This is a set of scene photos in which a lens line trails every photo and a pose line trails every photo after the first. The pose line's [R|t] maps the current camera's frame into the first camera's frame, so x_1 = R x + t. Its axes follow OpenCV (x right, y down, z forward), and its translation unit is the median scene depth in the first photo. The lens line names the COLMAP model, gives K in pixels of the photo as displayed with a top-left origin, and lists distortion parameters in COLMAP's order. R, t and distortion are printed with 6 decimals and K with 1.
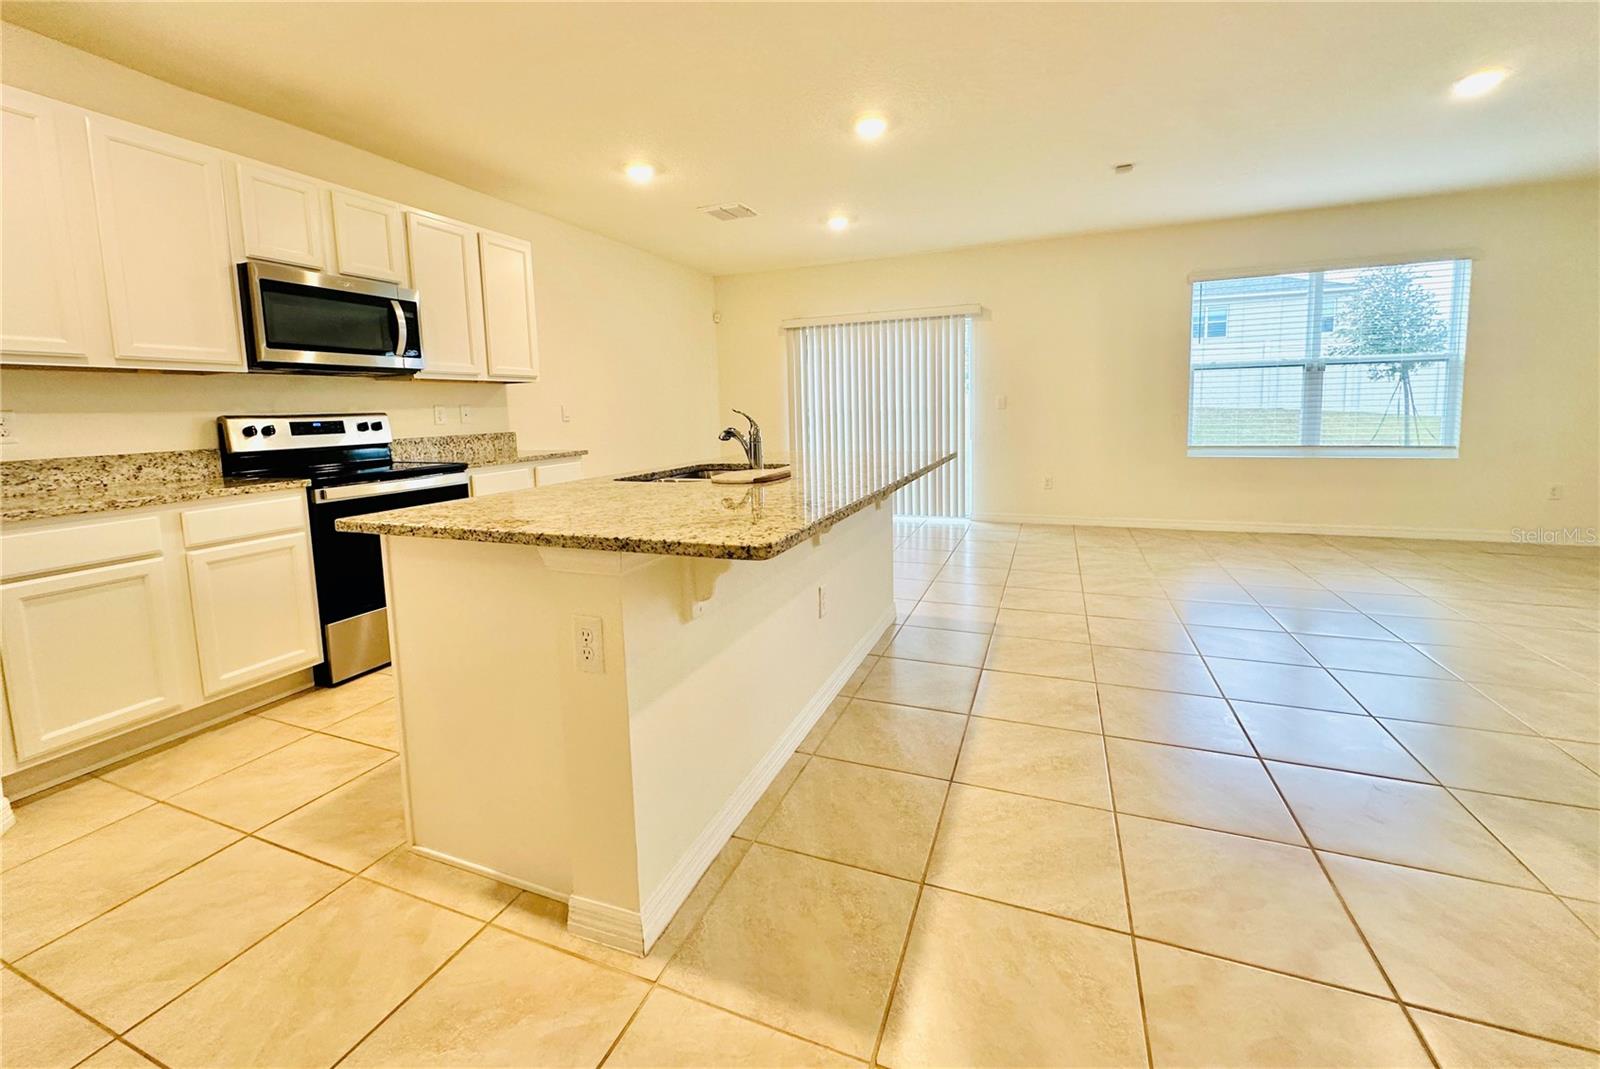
lens RADIAL K [[639.5, 0, 797.3], [0, 639.5, 469.4], [0, 0, 1]] dist [0.001093, -0.000167]
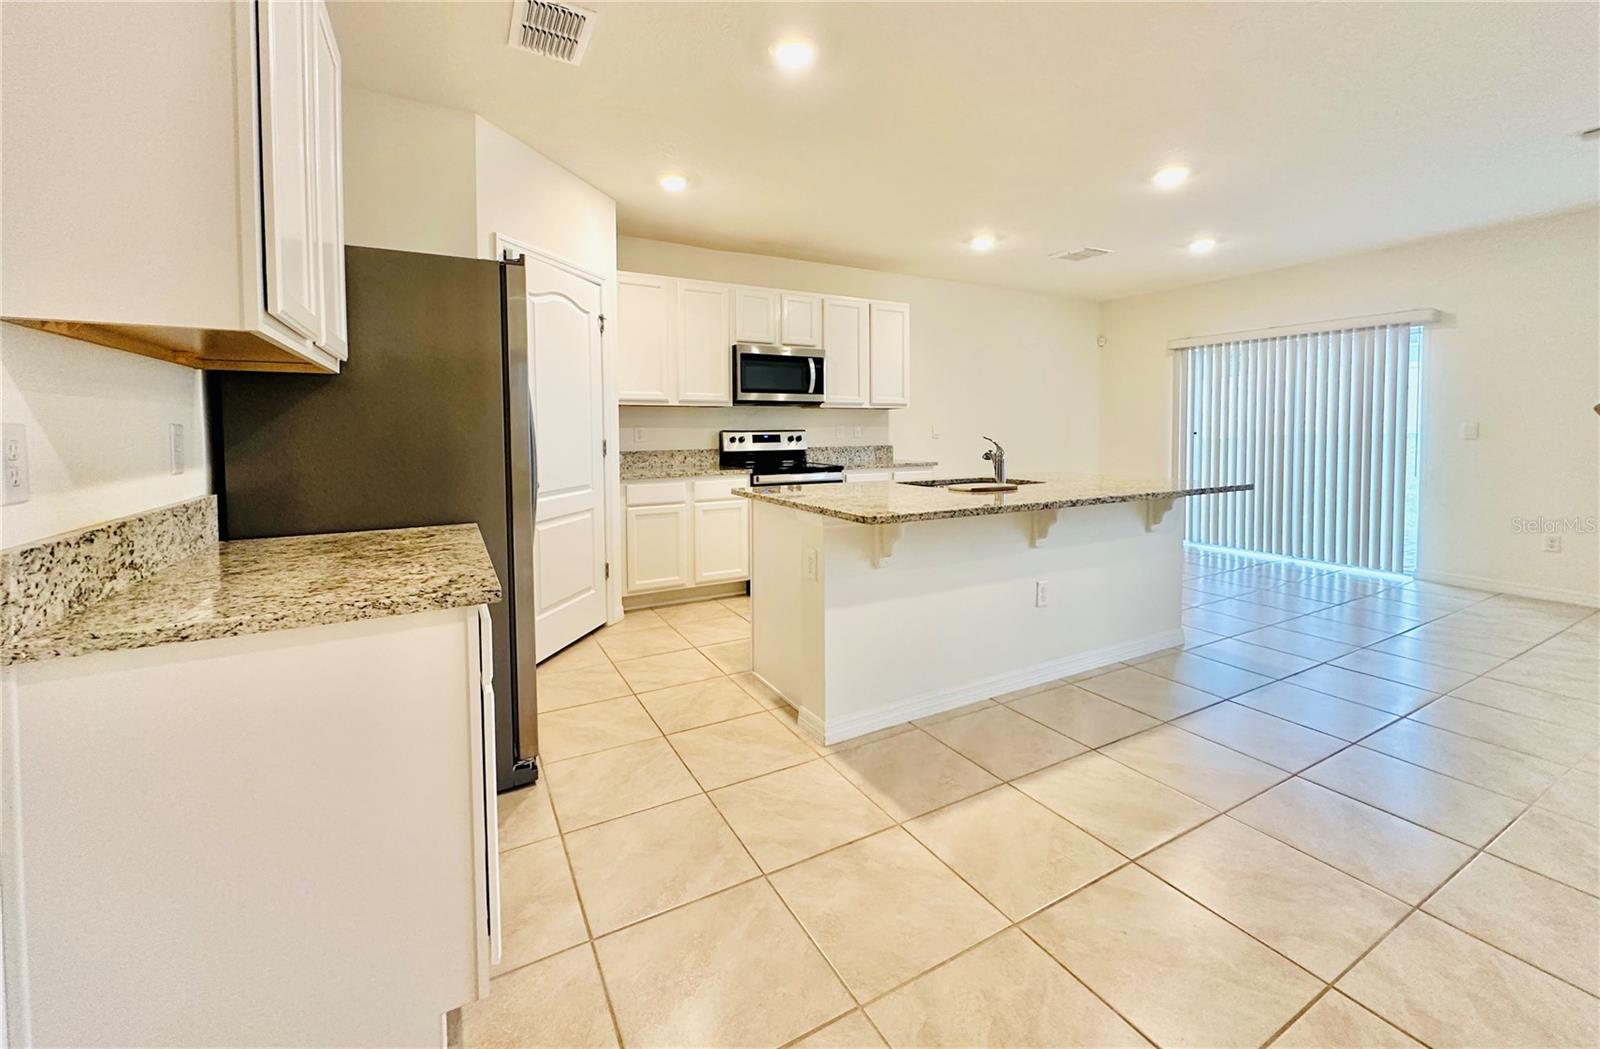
lens RADIAL K [[638.4, 0, 797.5], [0, 638.4, 448.0], [0, 0, 1]] dist [-0.000861, -0.000072]
pose [[0.774437, 0.042699, -0.631208, 0.336690], [-0.076196, 0.996752, -0.026059, -0.005223], [0.628046, 0.068276, 0.775175, -0.203615]]
